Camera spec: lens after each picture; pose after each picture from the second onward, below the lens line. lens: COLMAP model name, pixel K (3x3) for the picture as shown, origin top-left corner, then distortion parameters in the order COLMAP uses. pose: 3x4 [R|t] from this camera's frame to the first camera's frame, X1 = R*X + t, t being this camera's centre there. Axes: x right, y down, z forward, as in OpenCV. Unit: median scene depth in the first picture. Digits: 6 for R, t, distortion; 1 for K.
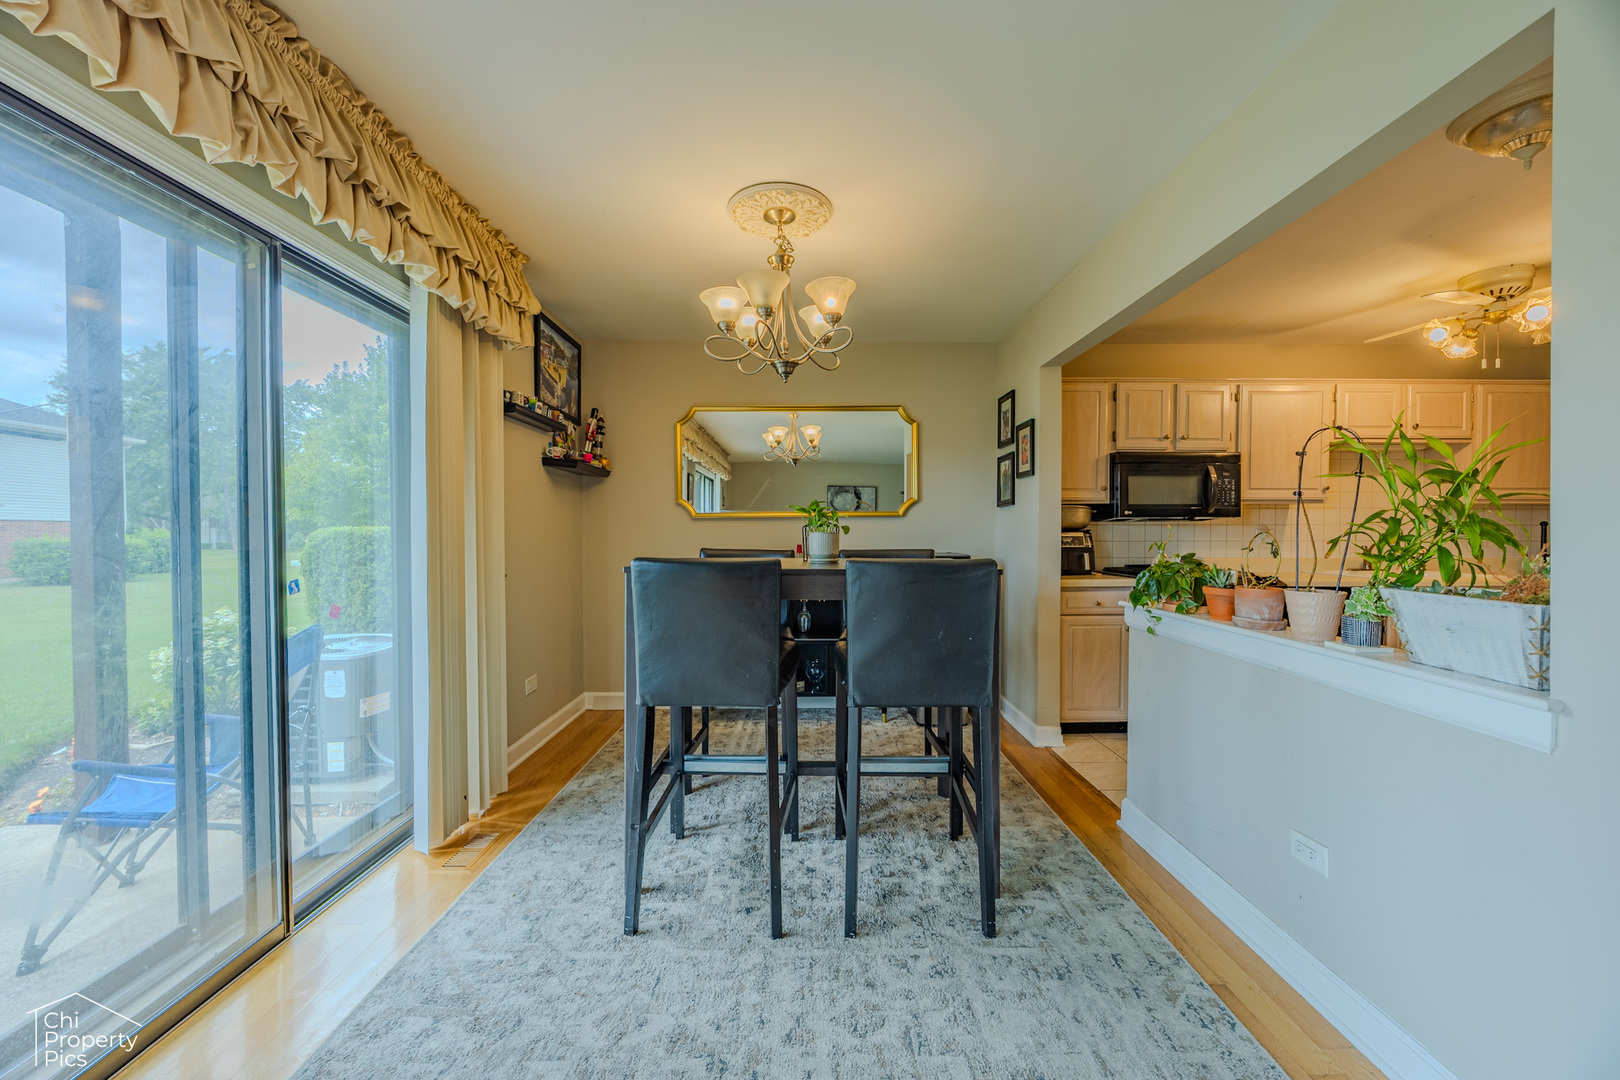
lens RADIAL K [[612.1, 0, 813.1], [0, 612.1, 540.8], [0, 0, 1]] dist [0.000051, -0.000010]
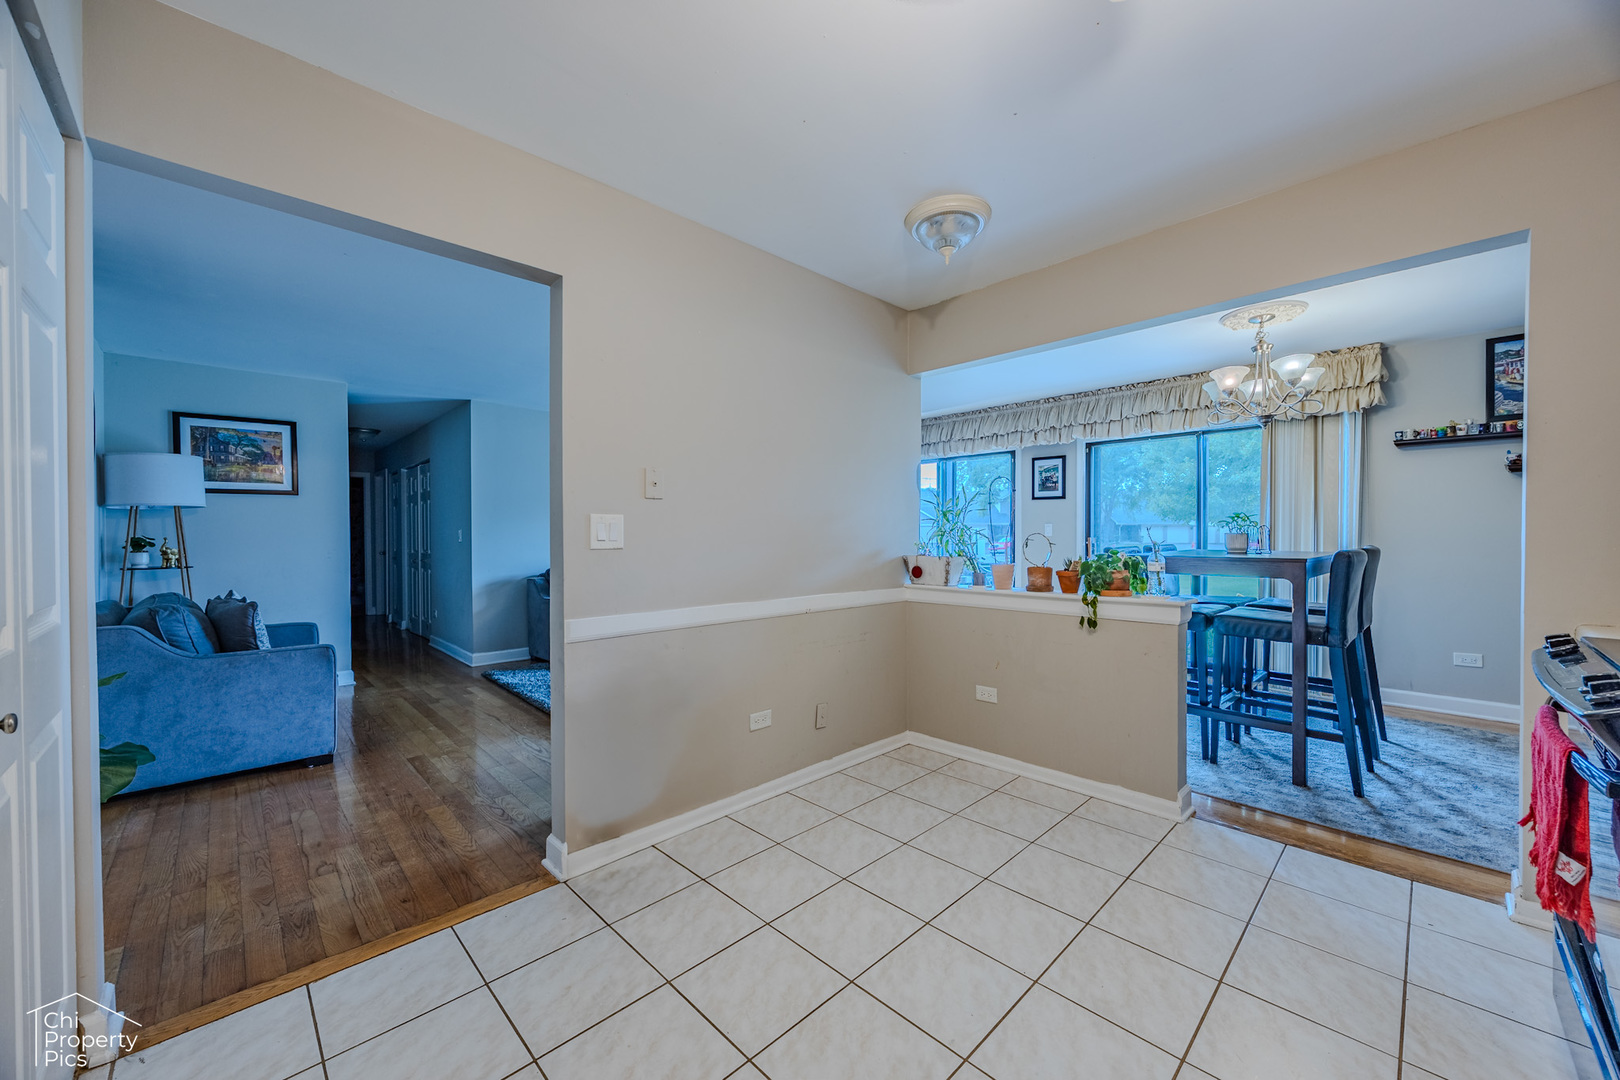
lens RADIAL K [[612.1, 0, 813.1], [0, 612.1, 540.8], [0, 0, 1]] dist [0.000051, -0.000010]
pose [[-0.729319, 0.011265, -0.684081, 1.115842], [-0.004846, 0.999754, 0.021629, -0.014735], [0.684156, 0.019090, -0.729085, 0.855563]]
